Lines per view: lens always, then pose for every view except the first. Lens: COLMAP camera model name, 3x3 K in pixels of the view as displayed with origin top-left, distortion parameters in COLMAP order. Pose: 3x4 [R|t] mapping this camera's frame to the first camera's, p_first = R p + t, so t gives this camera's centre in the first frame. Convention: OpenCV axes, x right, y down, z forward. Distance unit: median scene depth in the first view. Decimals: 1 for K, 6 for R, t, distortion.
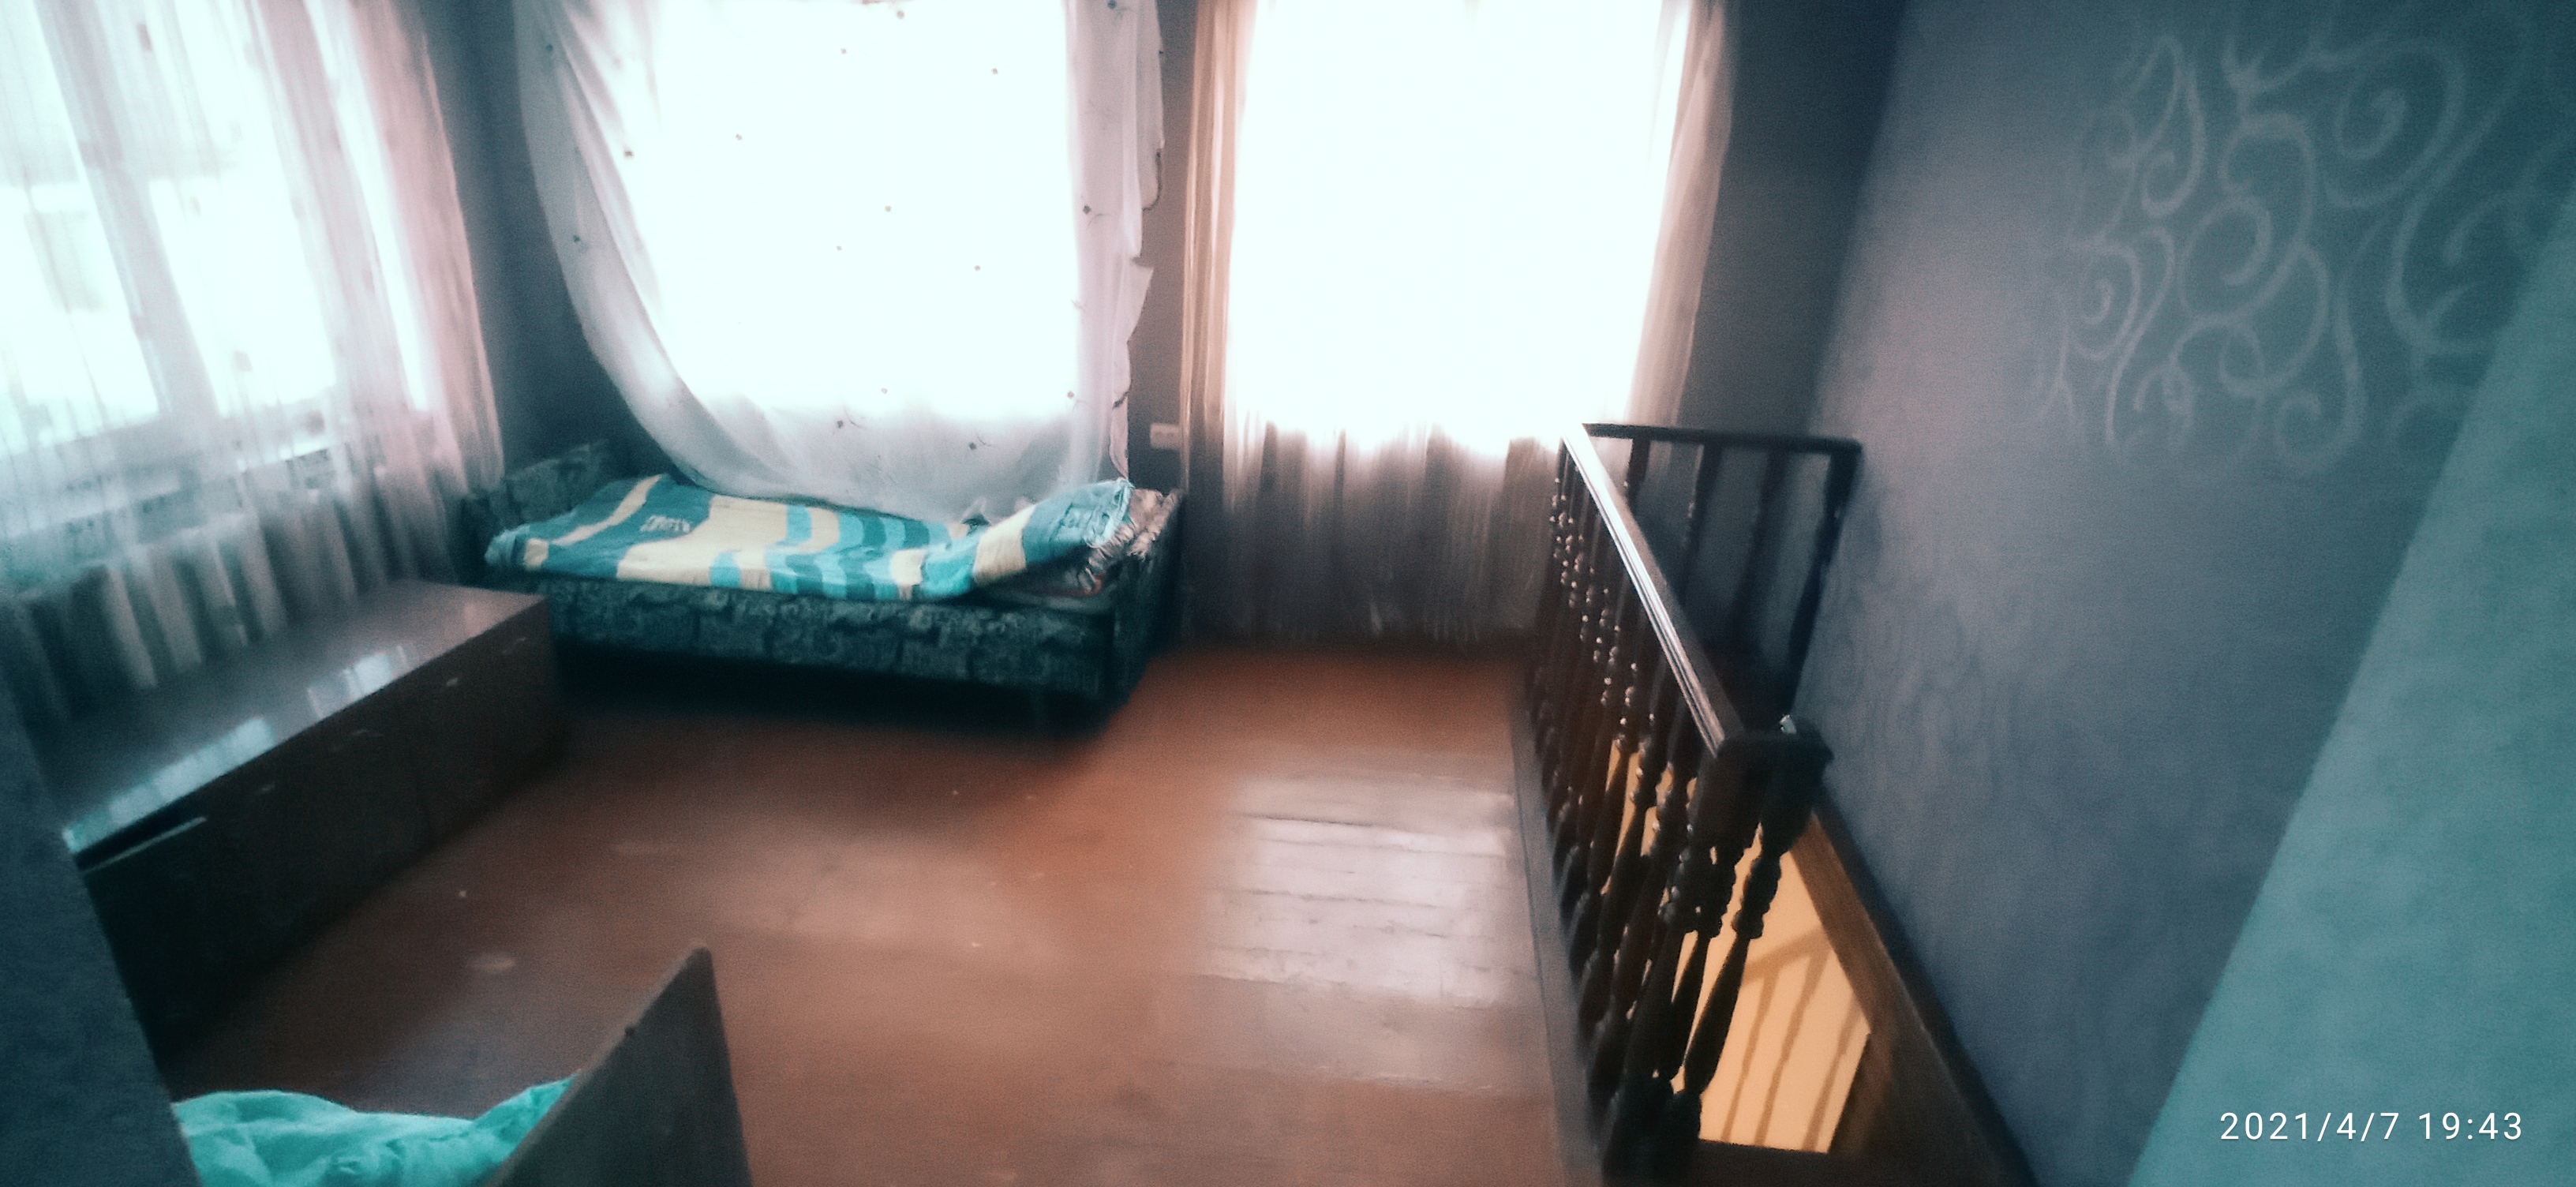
lens RADIAL K [[1182.2, 0, 1292.4], [0, 1182.2, 569.6], [0, 0, 1]] dist [-0.058761, 0.037509]
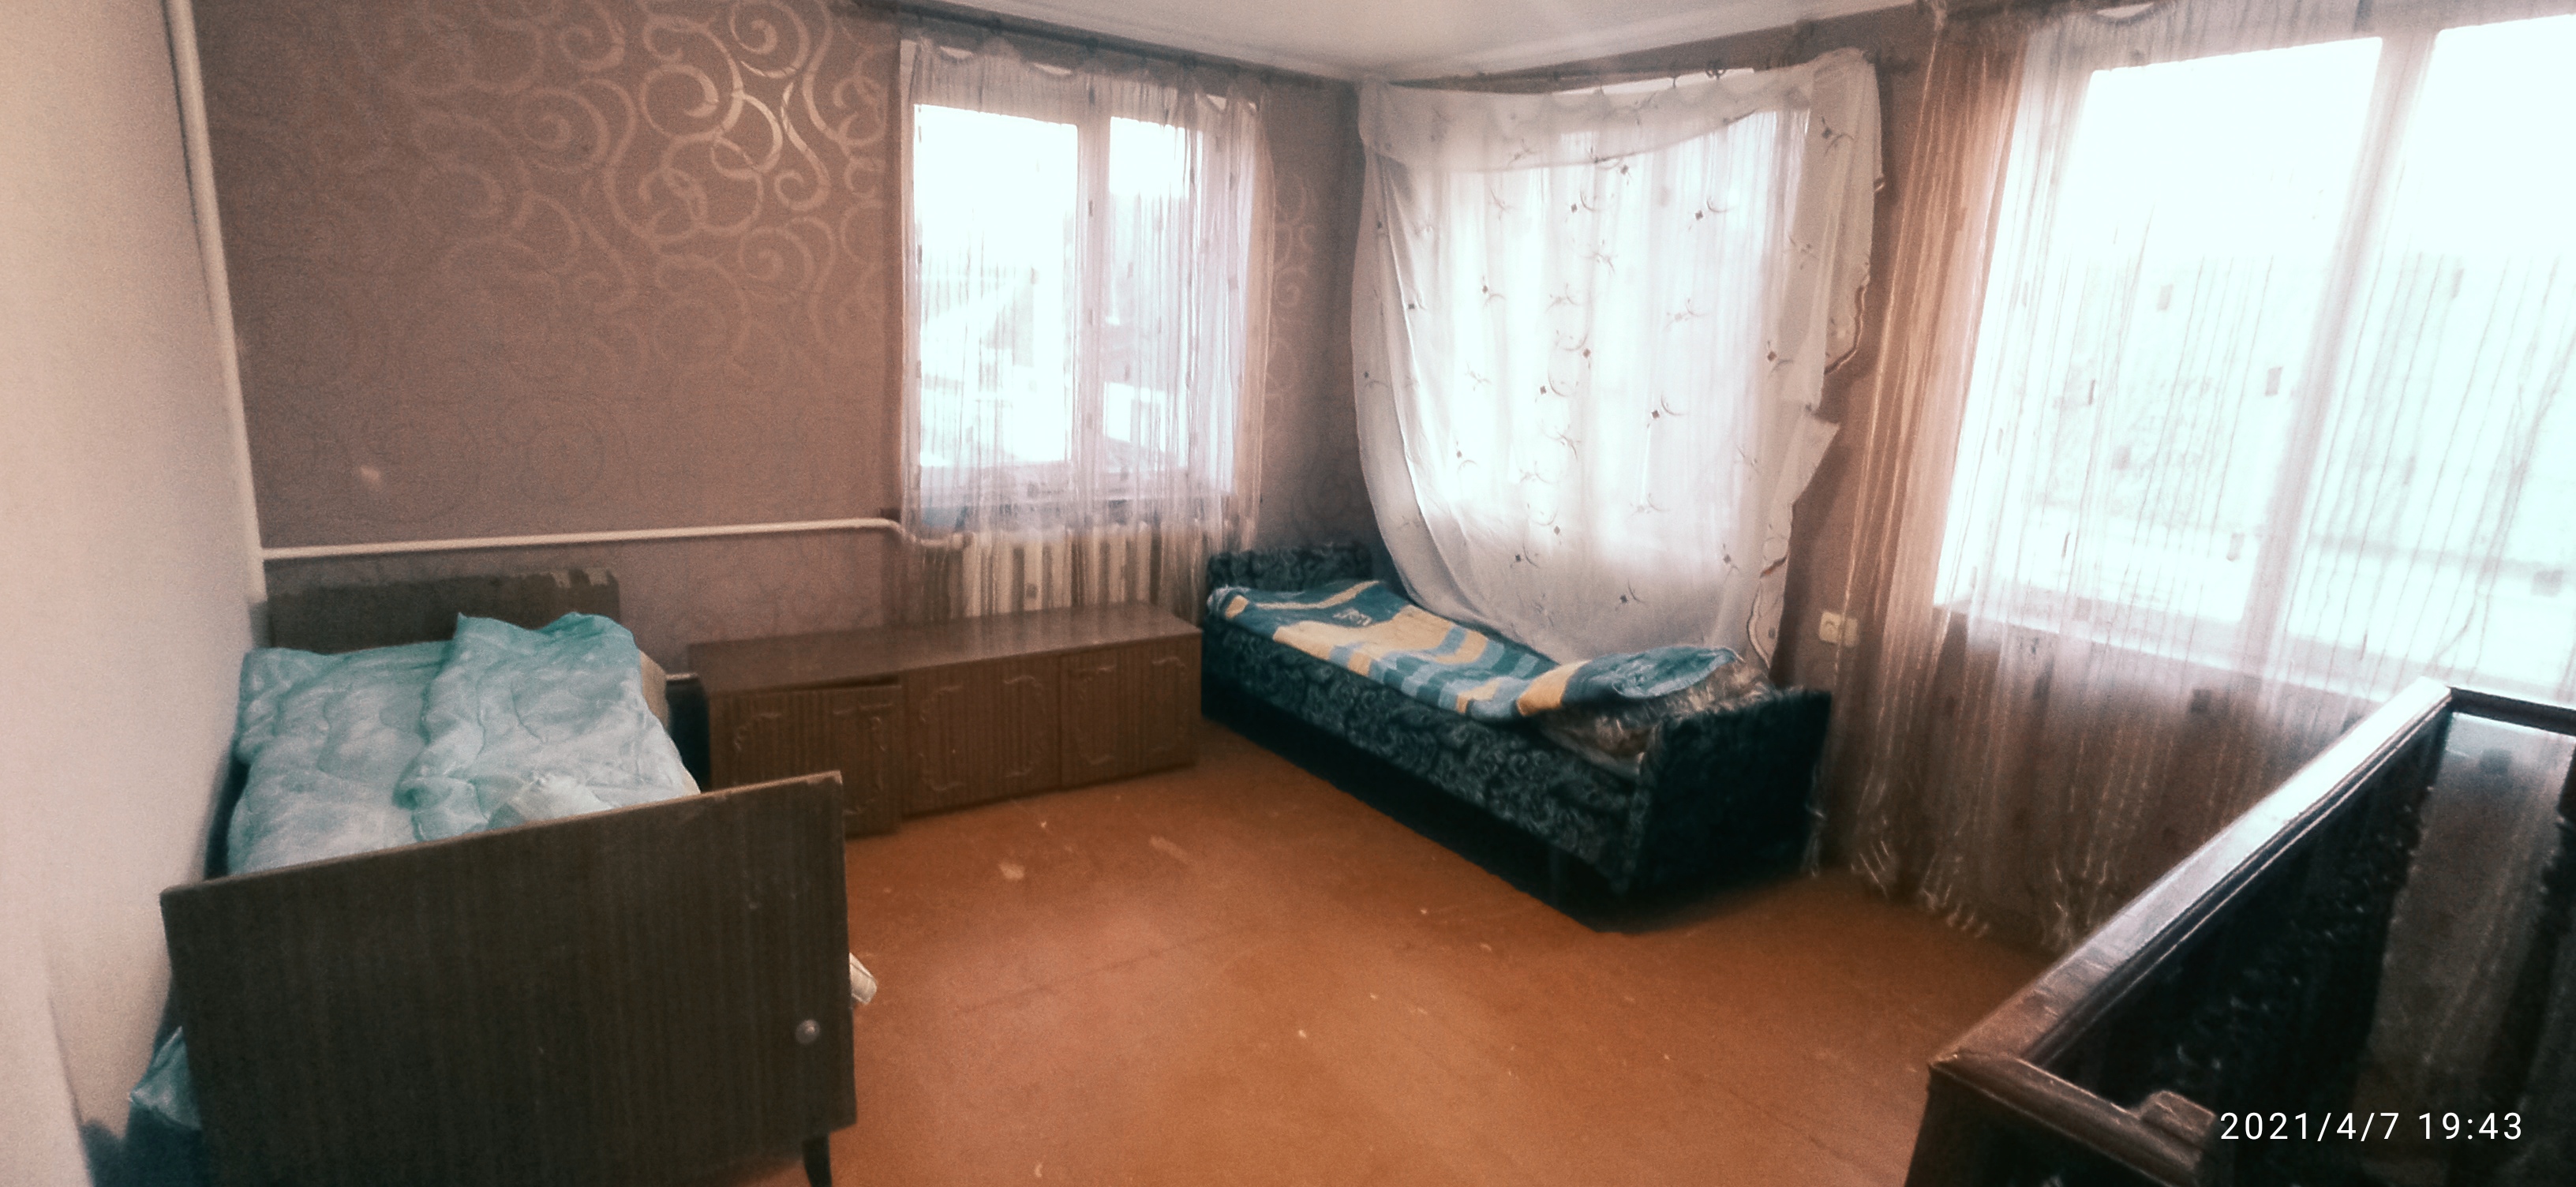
lens RADIAL K [[1182.2, 0, 1292.4], [0, 1182.2, 569.6], [0, 0, 1]] dist [-0.058761, 0.037509]
pose [[0.658532, 0.134852, -0.740372, 0.291513], [-0.291463, 0.952734, -0.085713, 0.036756], [0.693819, 0.272236, 0.666710, 0.207741]]
